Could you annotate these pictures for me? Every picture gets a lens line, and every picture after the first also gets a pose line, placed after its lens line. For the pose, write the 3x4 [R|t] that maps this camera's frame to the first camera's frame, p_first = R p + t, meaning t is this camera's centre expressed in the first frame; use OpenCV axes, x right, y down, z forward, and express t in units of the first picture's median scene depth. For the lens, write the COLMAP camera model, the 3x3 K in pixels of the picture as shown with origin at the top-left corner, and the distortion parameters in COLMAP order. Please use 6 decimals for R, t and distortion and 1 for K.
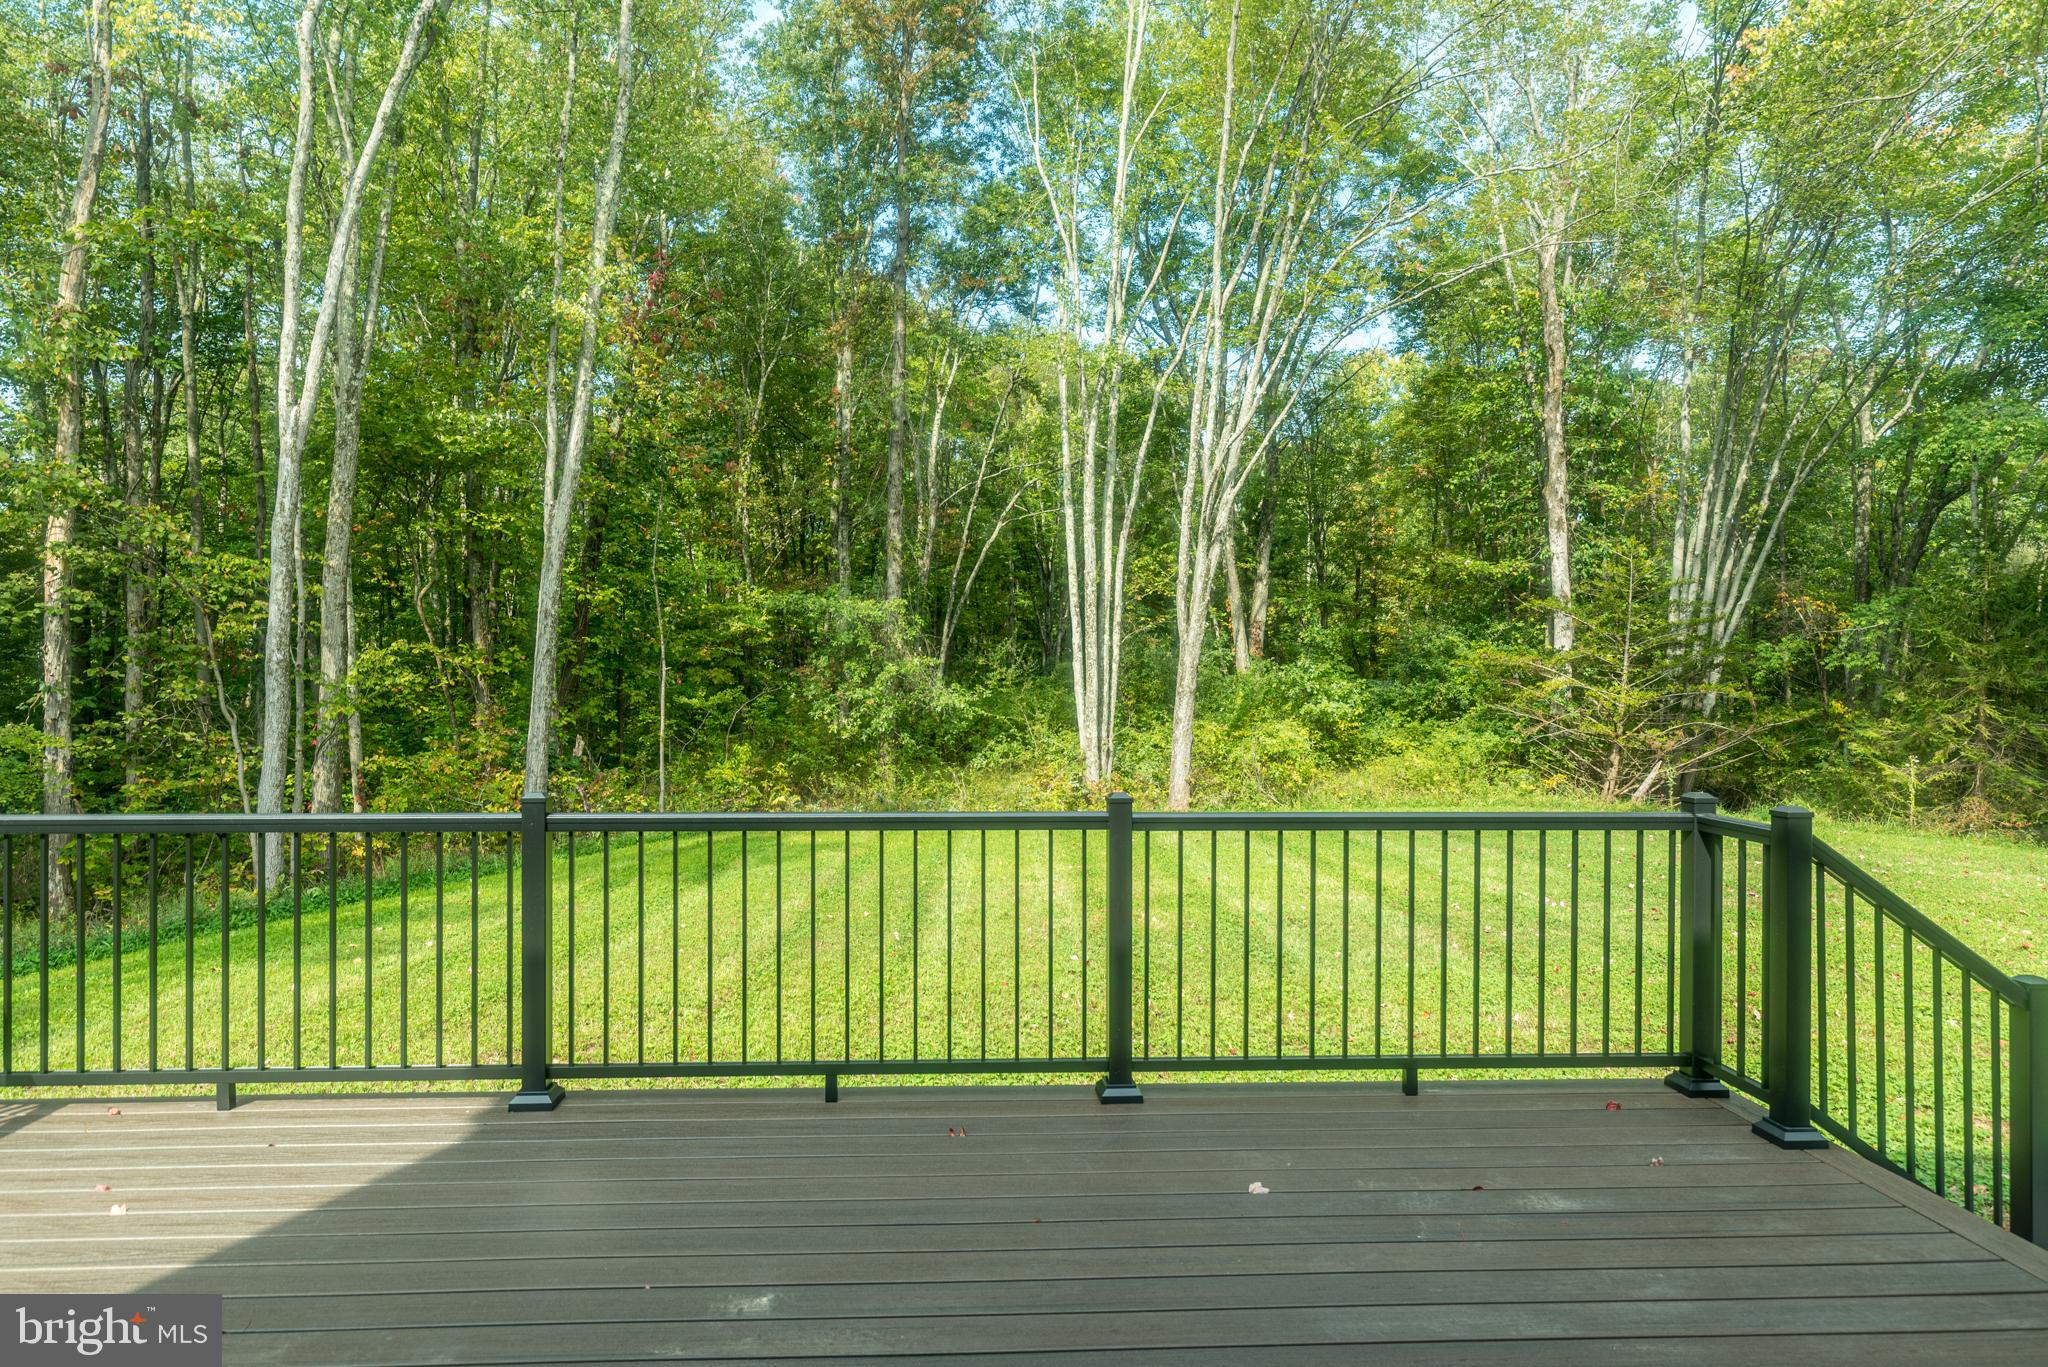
lens RADIAL K [[1187.1, 0, 1024.2], [0, 1187.1, 667.0], [0, 0, 1]] dist [-0.000560, 0.001599]
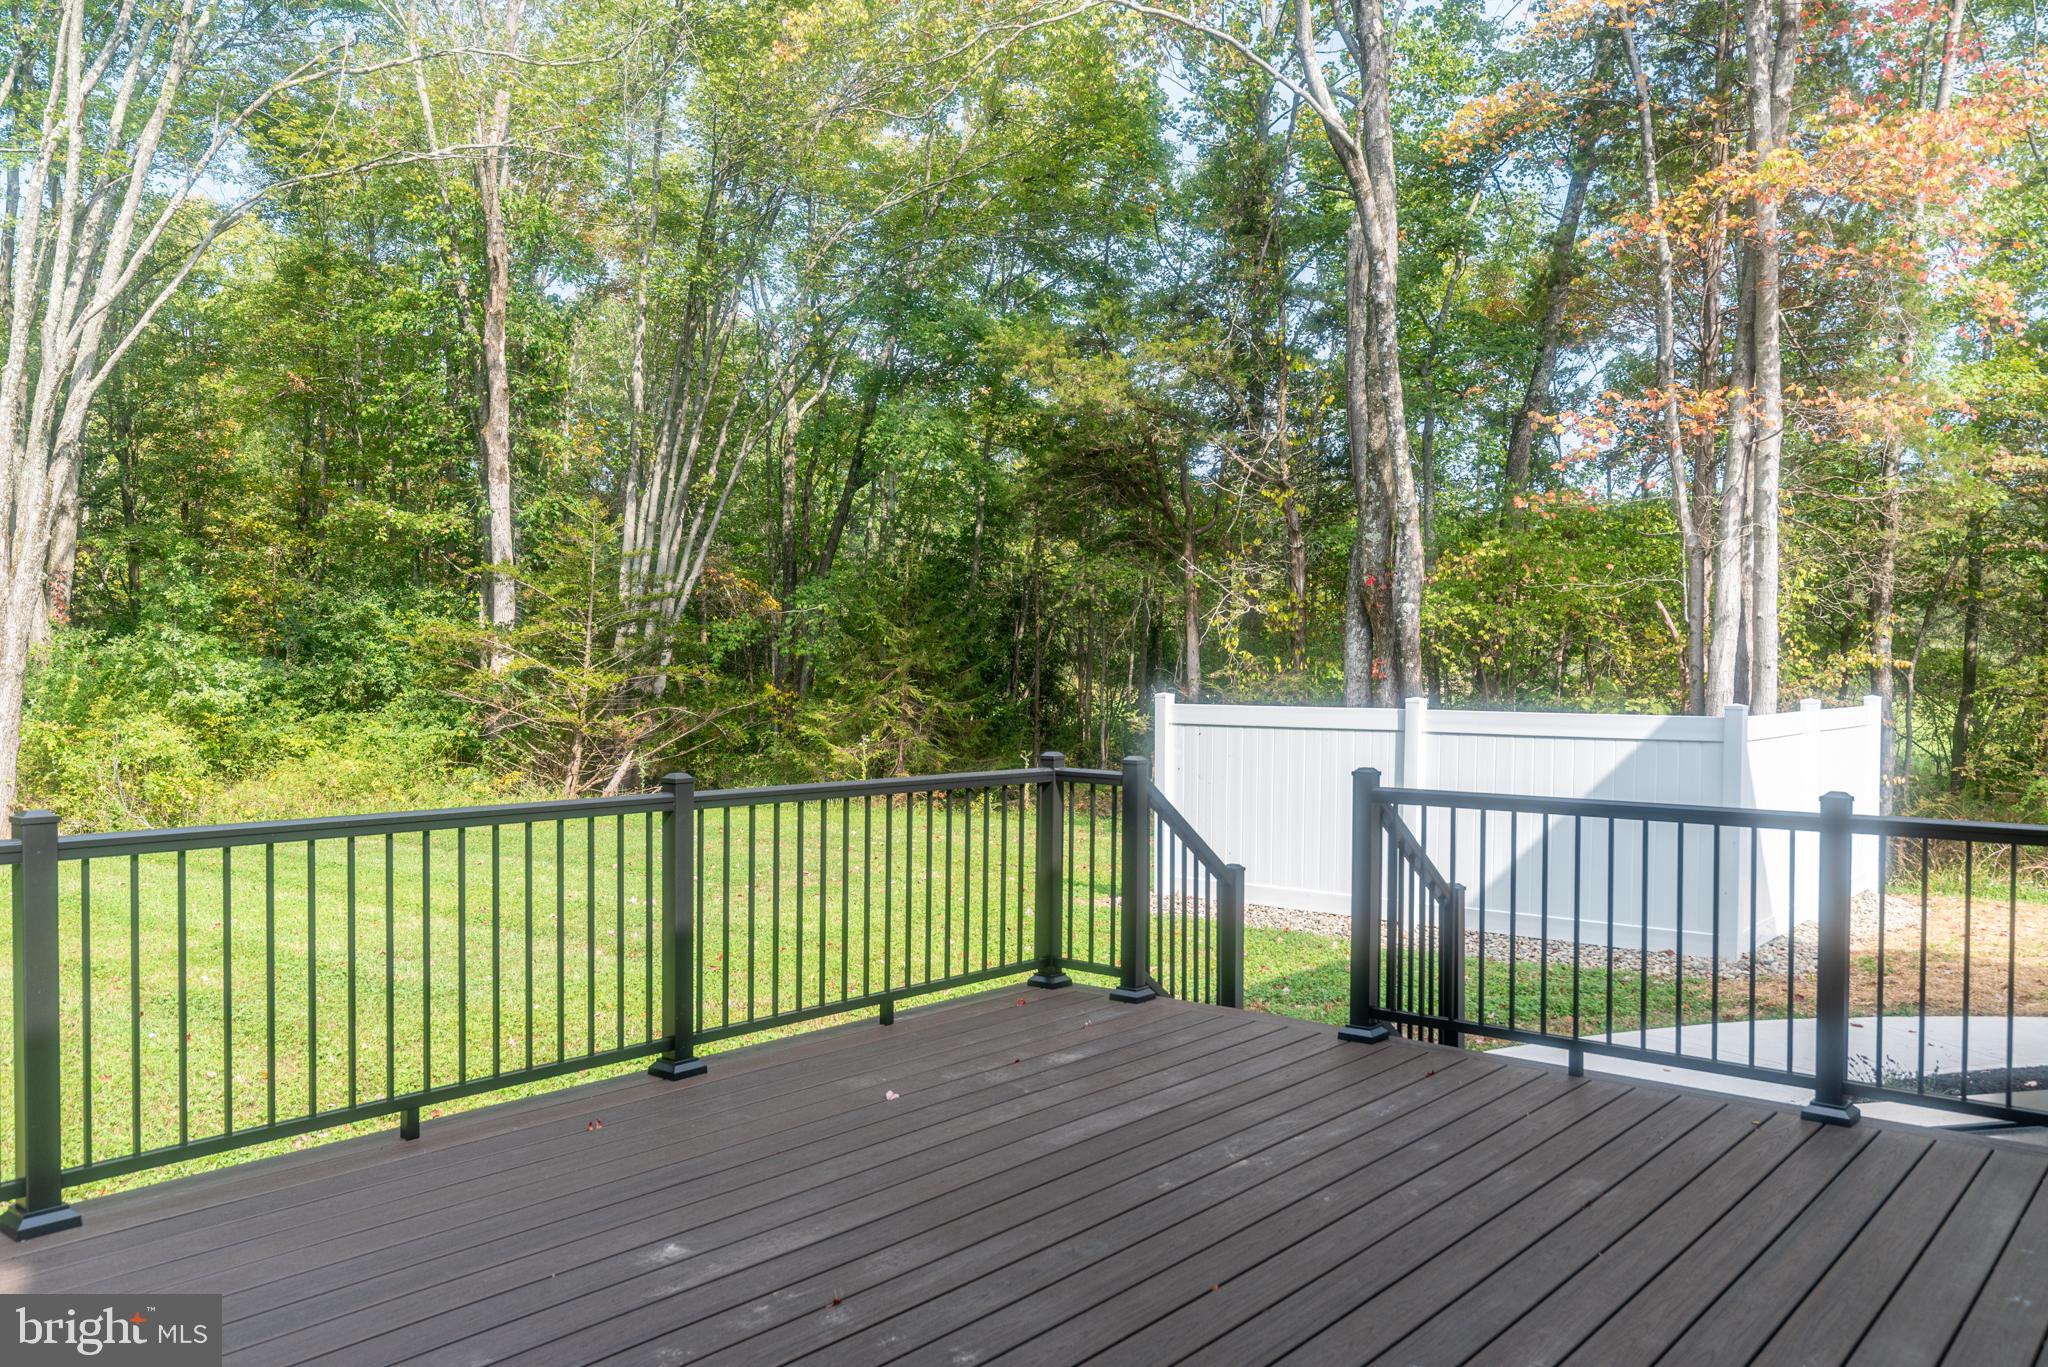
lens RADIAL K [[1555.4, 0, 1023.4], [0, 1555.4, 692.4], [0, 0, 1]] dist [-0.004471, -0.001545]
pose [[0.677141, -0.010550, 0.735778, -0.118206], [-0.013231, 0.999561, 0.026509, -0.000439], [-0.735734, -0.027685, 0.676704, -0.018136]]
